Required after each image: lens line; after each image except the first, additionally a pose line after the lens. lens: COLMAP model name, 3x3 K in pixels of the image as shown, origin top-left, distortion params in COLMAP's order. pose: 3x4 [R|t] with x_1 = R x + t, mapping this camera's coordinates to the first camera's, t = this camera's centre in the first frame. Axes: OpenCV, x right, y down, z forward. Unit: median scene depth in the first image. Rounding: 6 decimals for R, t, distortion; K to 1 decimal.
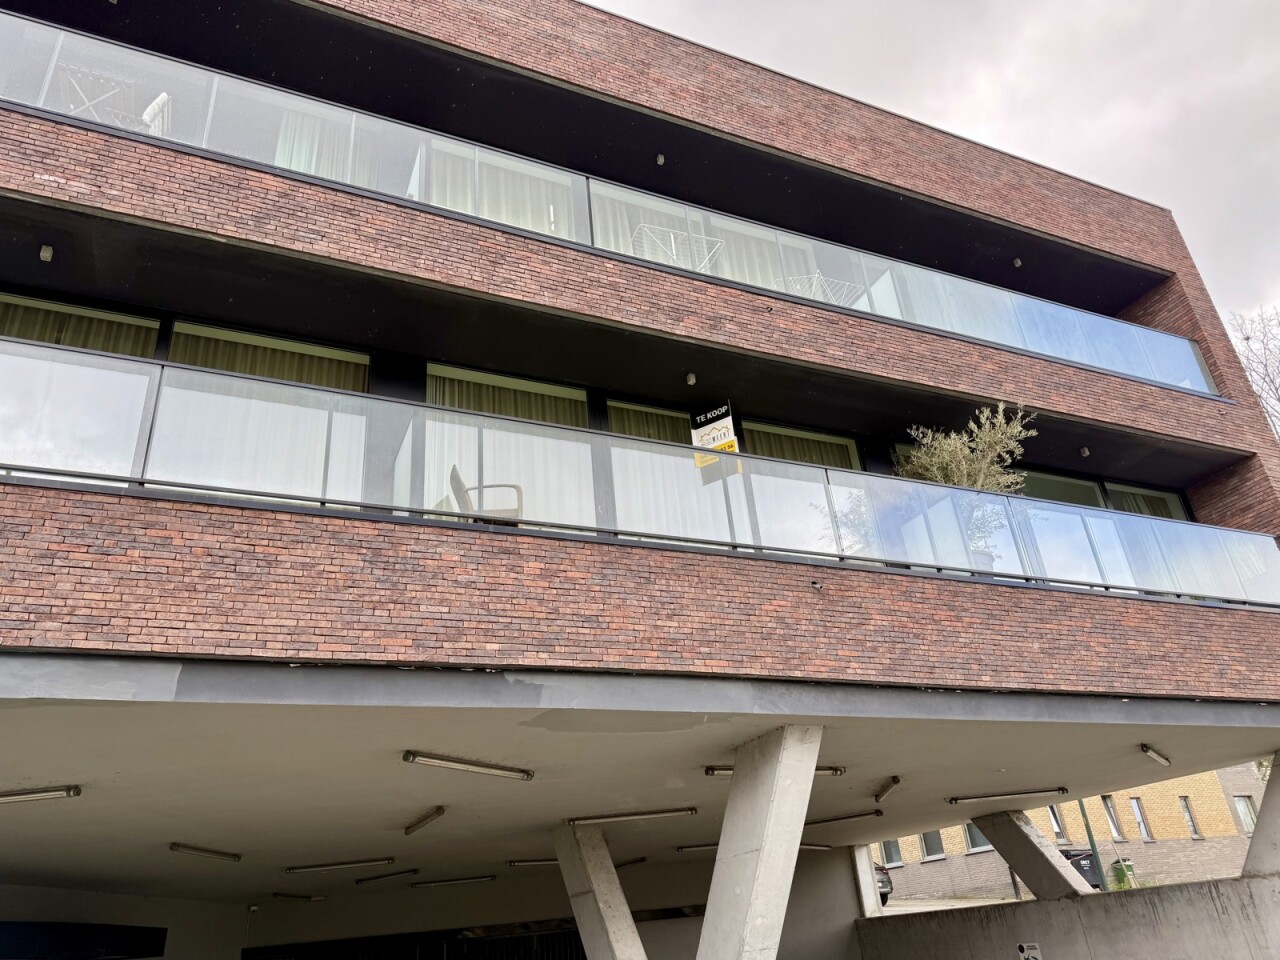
lens RADIAL K [[911.2, 0, 644.2], [0, 911.2, 475.8], [0, 0, 1]] dist [0.061009, -0.061898]
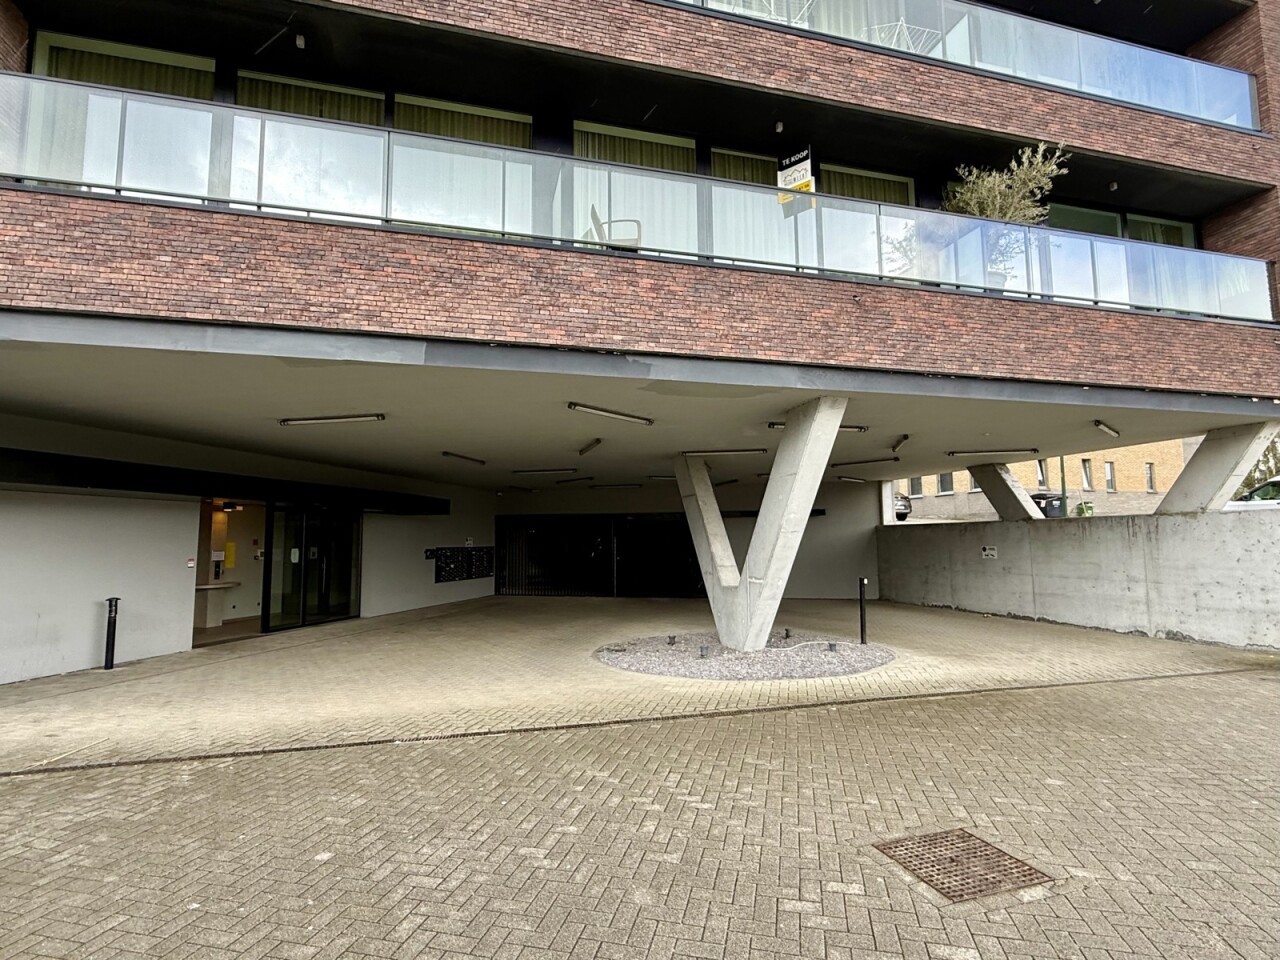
lens RADIAL K [[656.8, 0, 639.5], [0, 656.8, 481.9], [0, 0, 1]] dist [0.001265, -0.002332]
pose [[0.984390, 0.060515, -0.165270, 0.043299], [0.007759, 0.923196, 0.384251, -0.005214], [0.175830, -0.379535, 0.908316, -0.042219]]
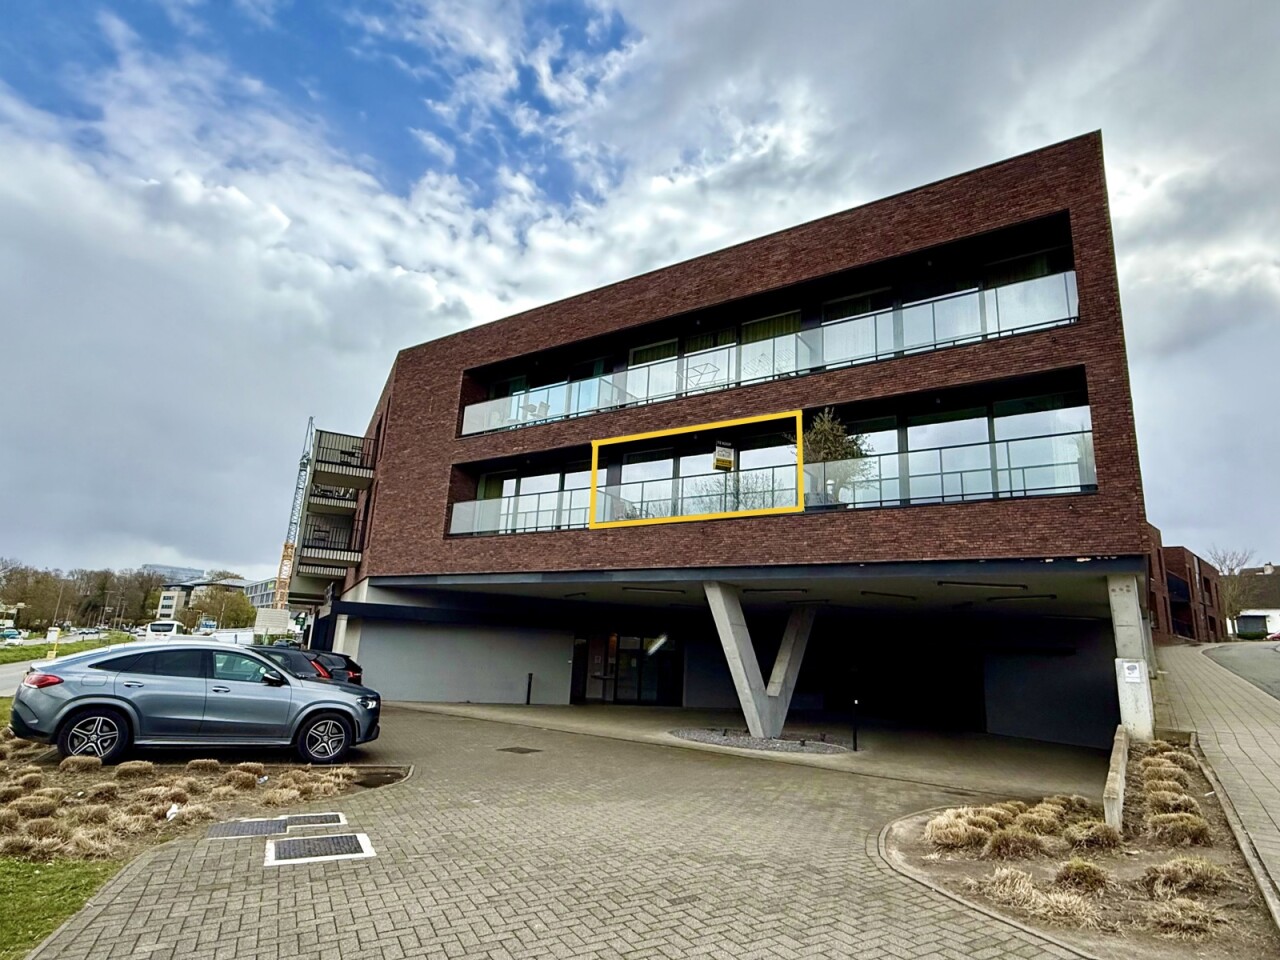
lens RADIAL K [[706.1, 0, 640.9], [0, 706.1, 481.7], [0, 0, 1]] dist [0.000703, 0.000052]
pose [[0.496775, -0.098314, -0.862293, 1.581500], [0.310394, 0.947972, 0.070738, -0.174419], [0.810475, -0.302792, 0.501445, -0.074649]]
